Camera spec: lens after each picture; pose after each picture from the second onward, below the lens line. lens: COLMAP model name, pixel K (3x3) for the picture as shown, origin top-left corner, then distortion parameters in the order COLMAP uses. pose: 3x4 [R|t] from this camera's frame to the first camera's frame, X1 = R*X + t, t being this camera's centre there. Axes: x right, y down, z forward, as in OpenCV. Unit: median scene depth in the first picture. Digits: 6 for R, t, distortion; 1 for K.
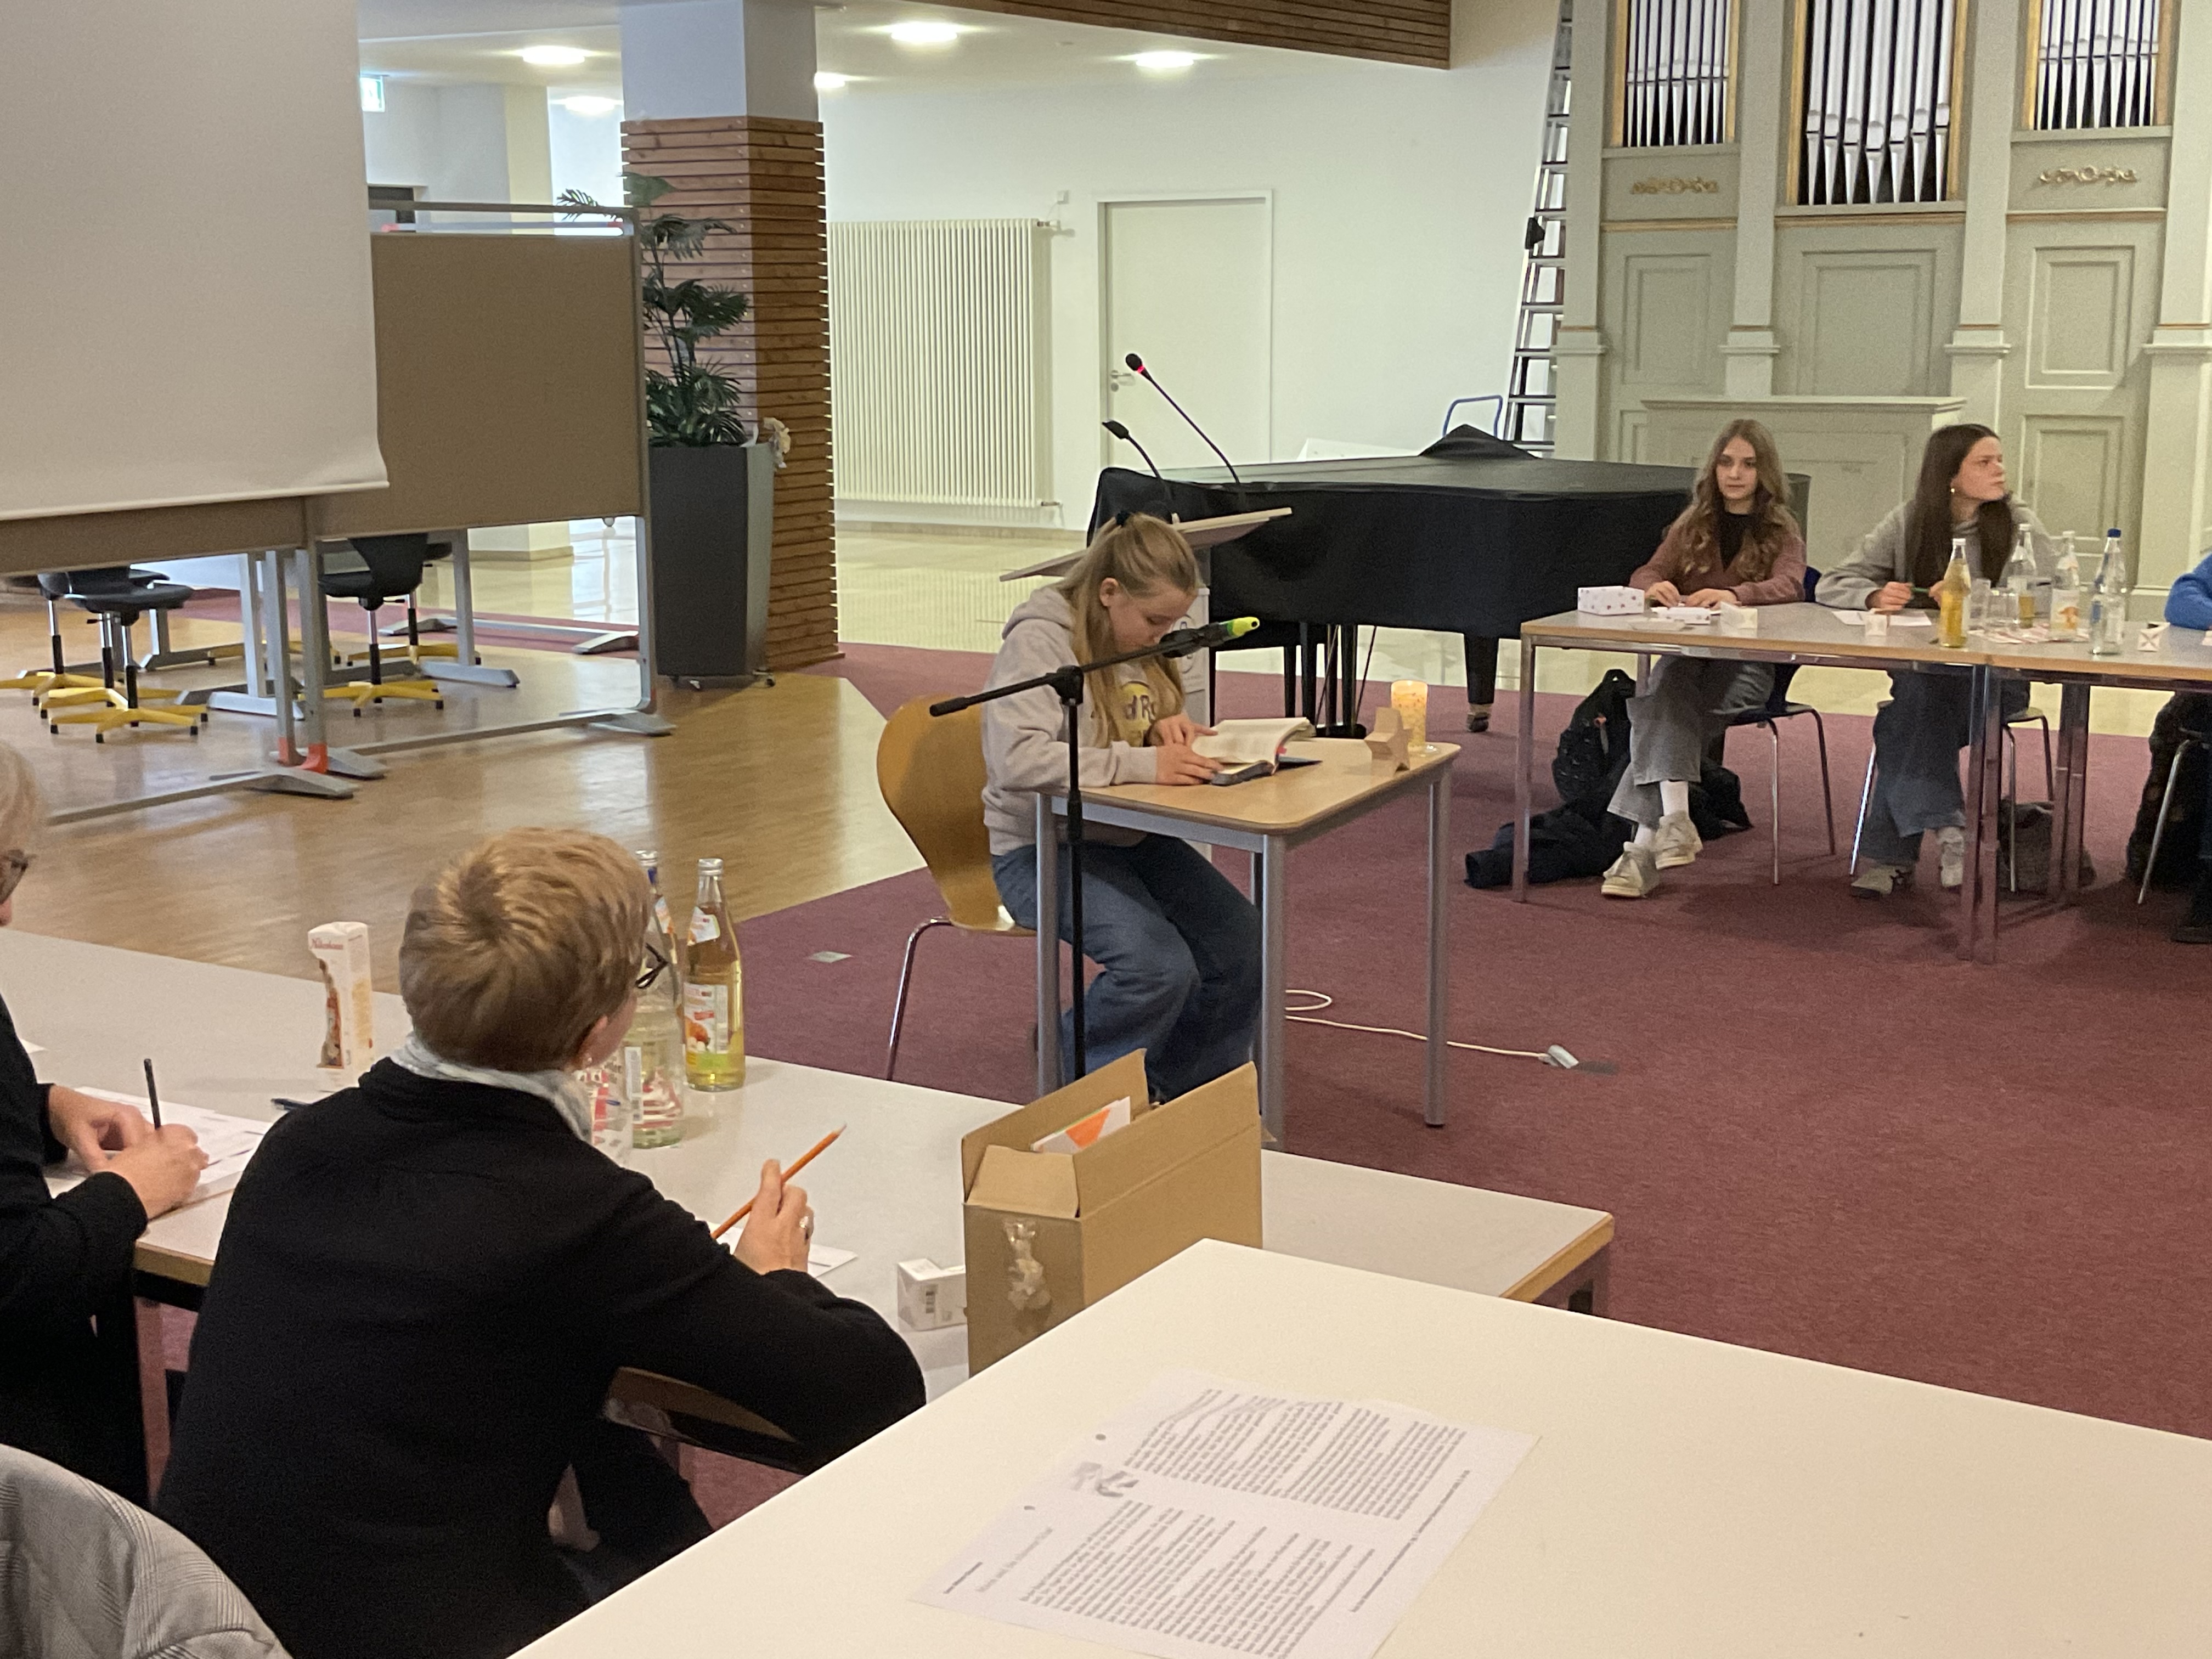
lens RADIAL K [[2818.4, 0, 1096.0], [0, 2818.4, 824.6], [0, 0, 1]] dist [0.070625, 0.000000]
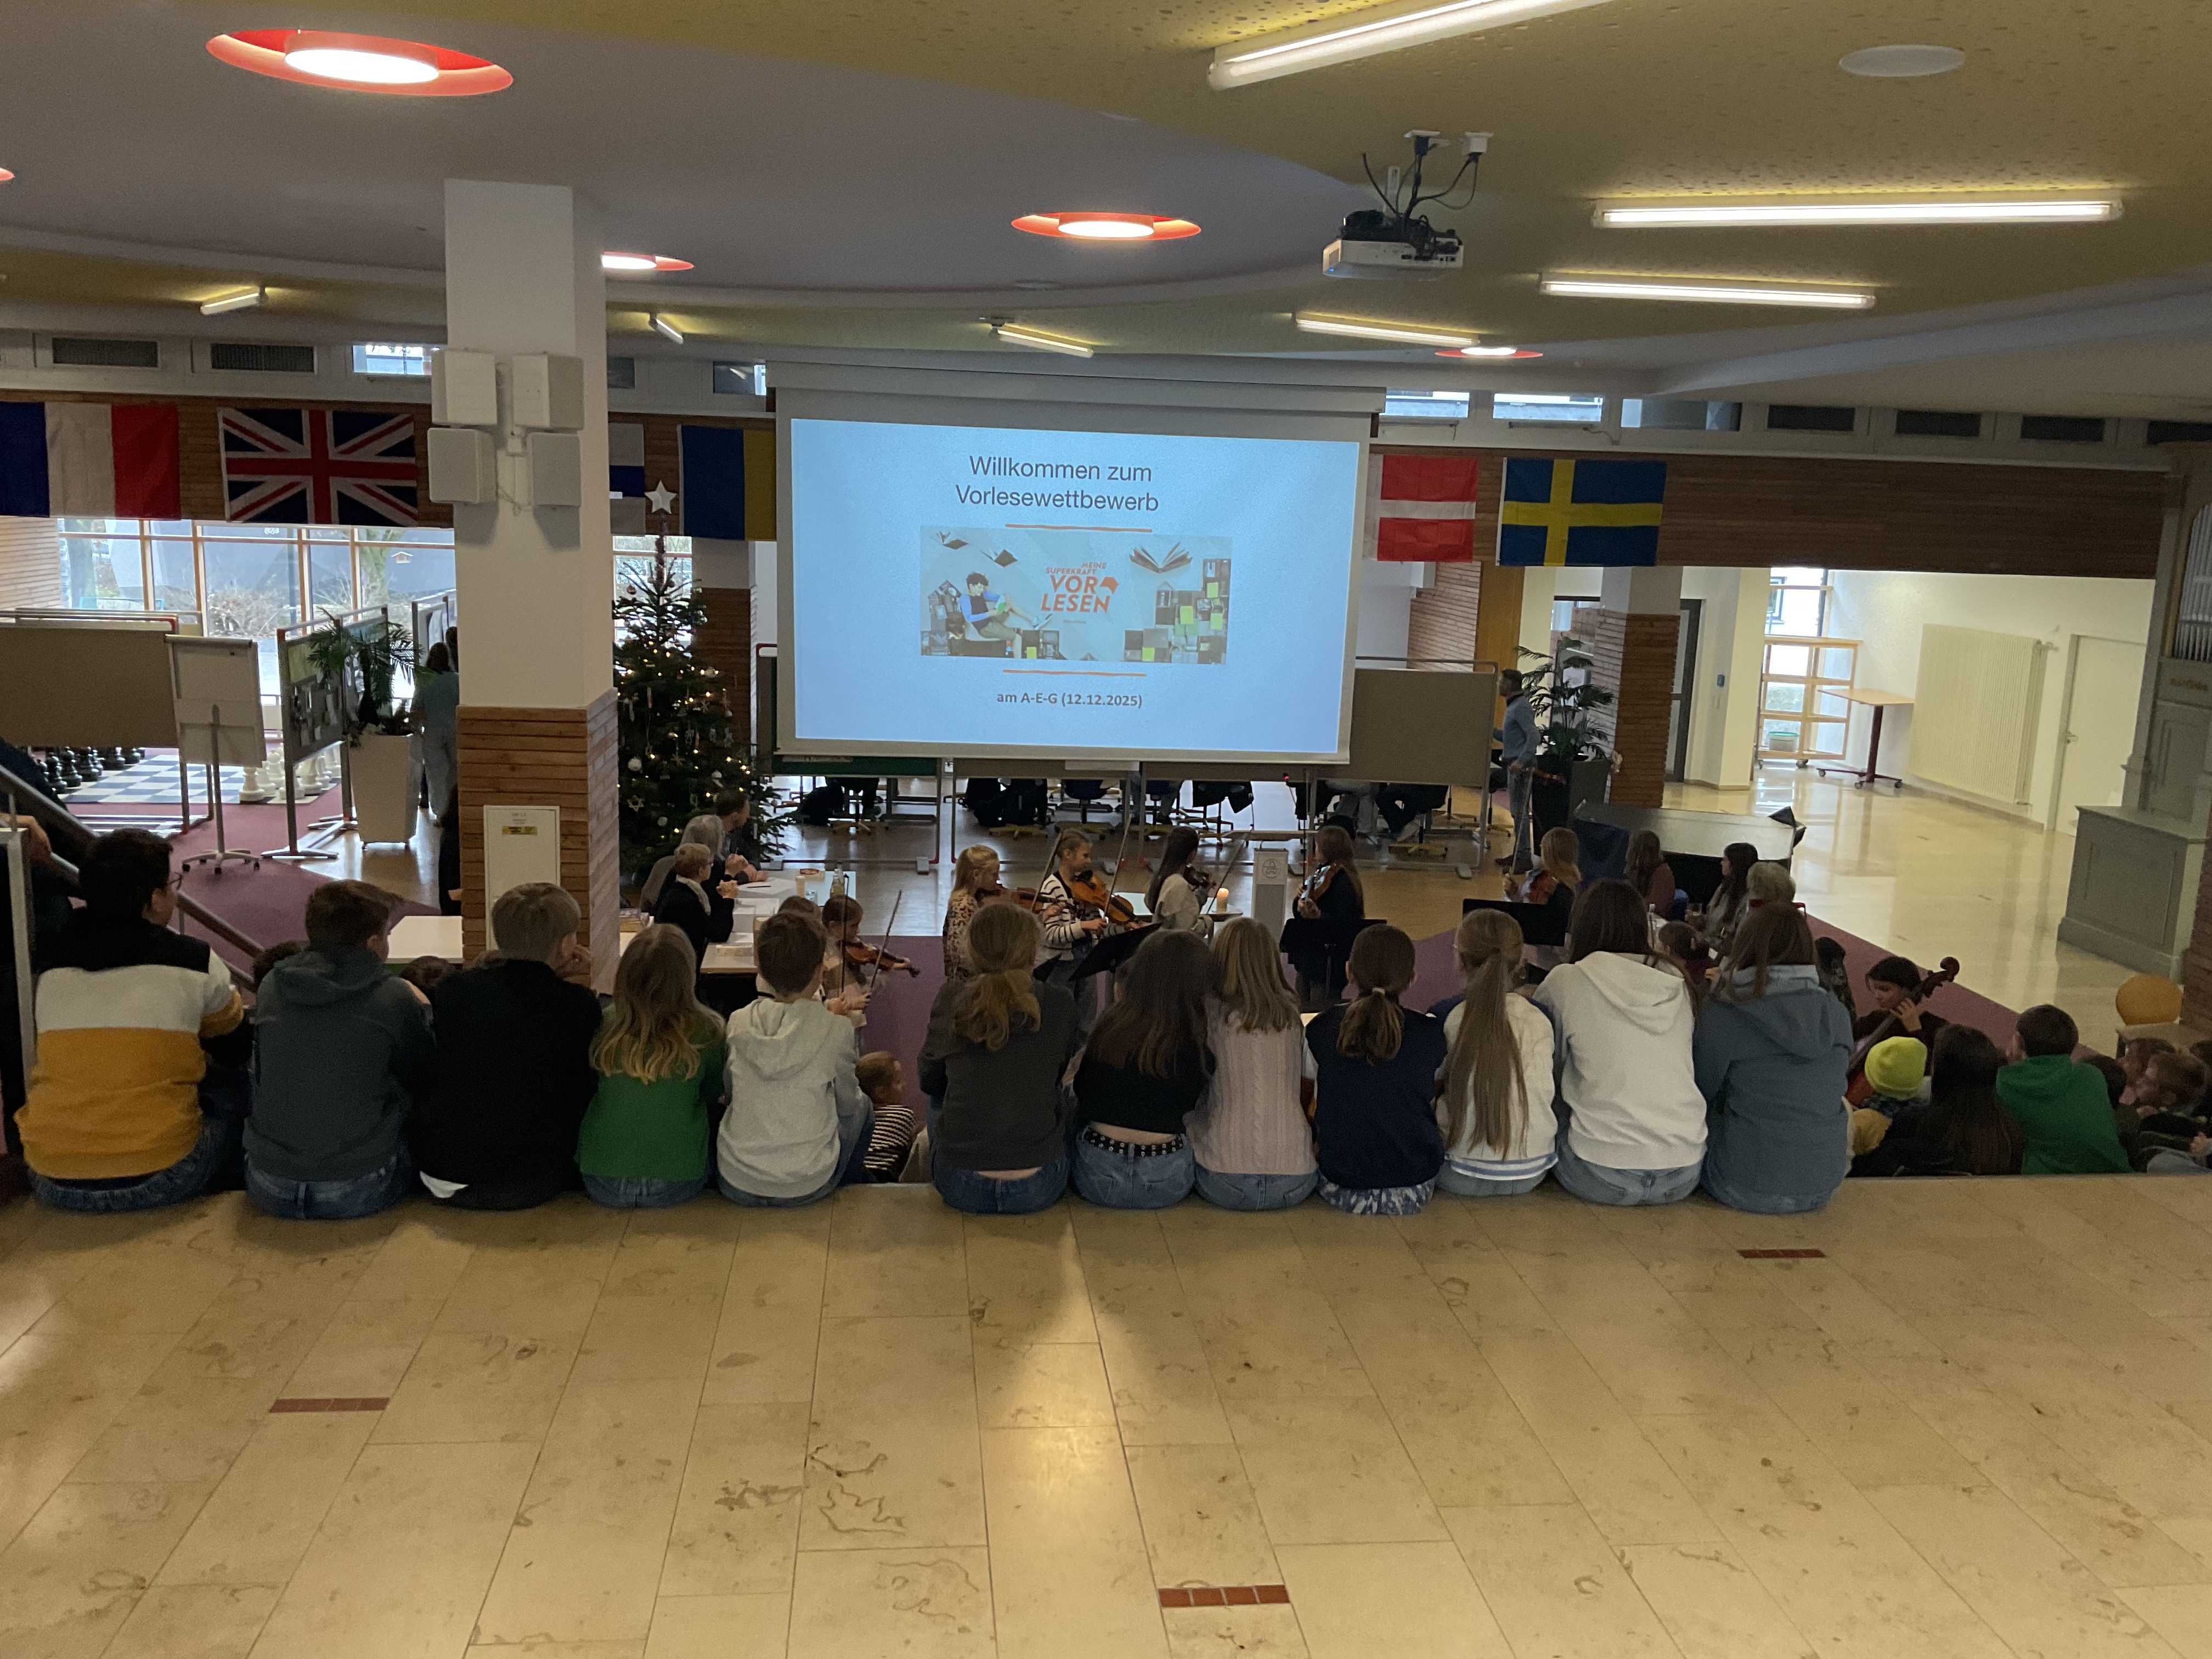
lens RADIAL K [[1819.6, 0, 1085.3], [0, 1819.6, 843.8], [0, 0, 1]] dist [0.060240, -0.118474]
pose [[0.618801, 0.178207, -0.765068, 0.696197], [-0.184318, 0.979677, 0.079115, -0.104552], [0.763618, 0.092059, 0.639072, -0.199601]]
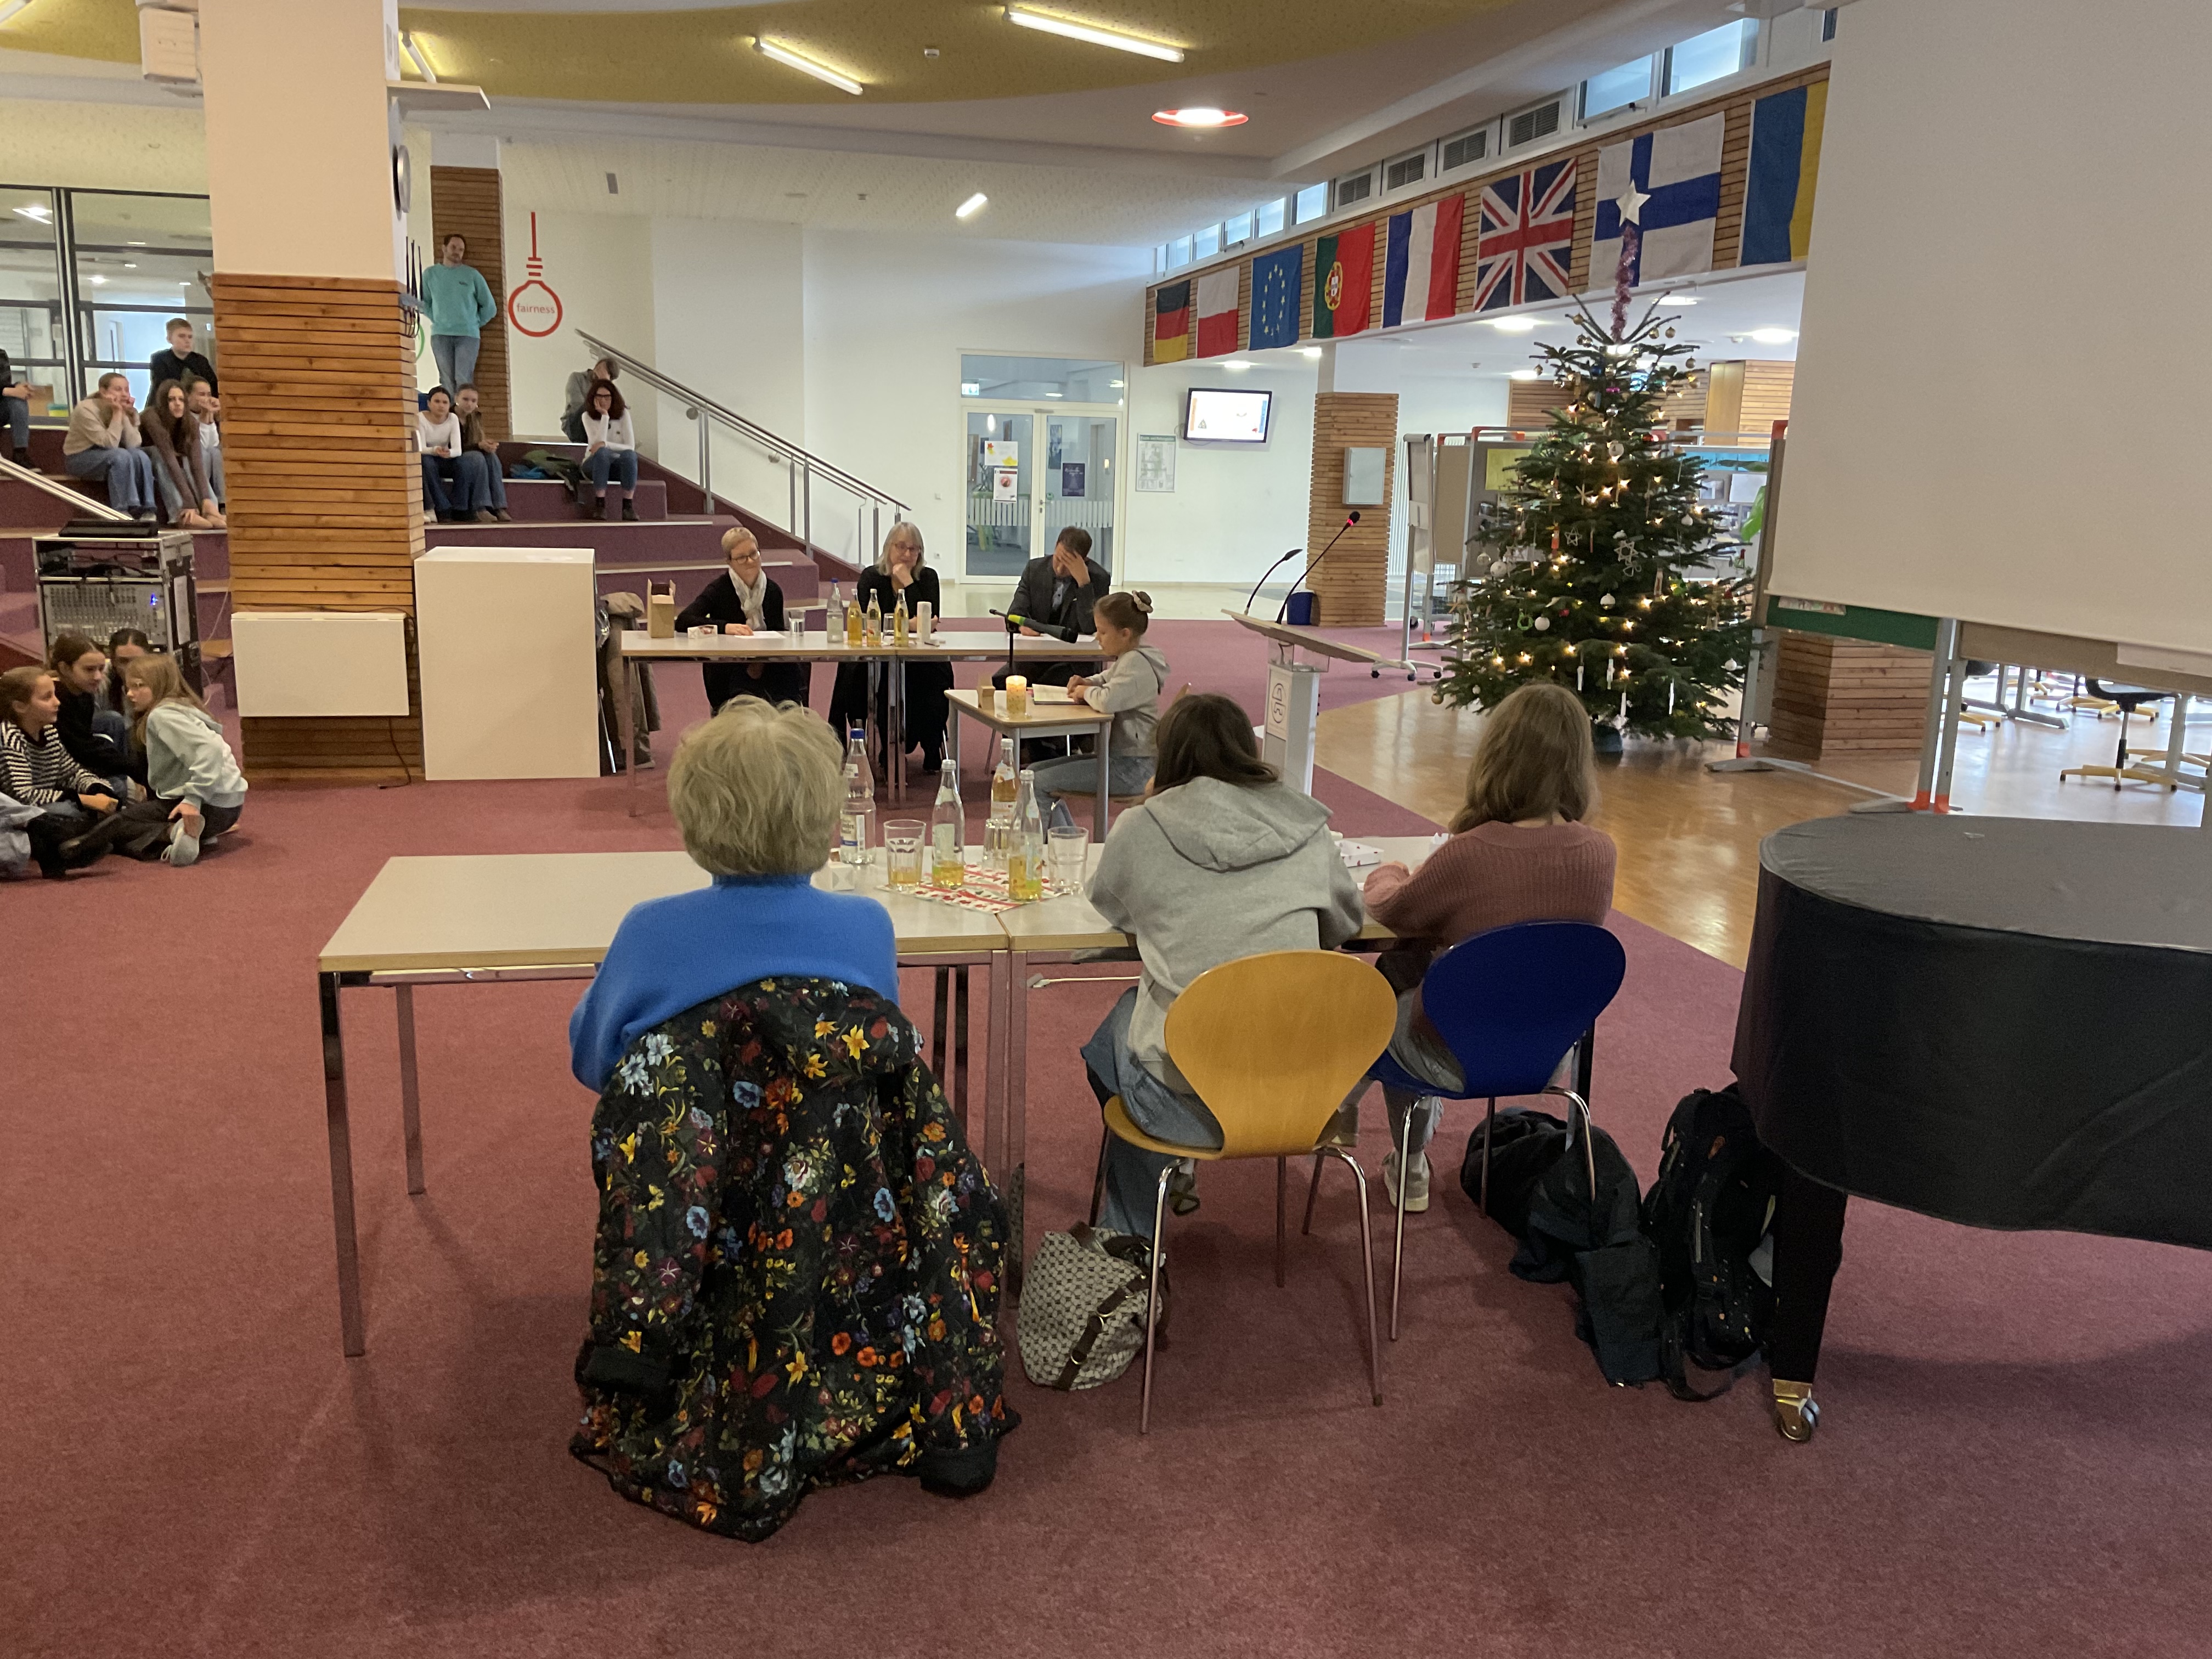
lens RADIAL K [[1819.6, 0, 1112.8], [0, 1819.6, 856.8], [0, 0, 1]] dist [0.060240, -0.118474]
pose [[-0.683644, 0.144725, -0.715322, 0.395950], [-0.157813, 0.927636, 0.338505, -0.147937], [0.712548, 0.344304, -0.611334, 0.763947]]
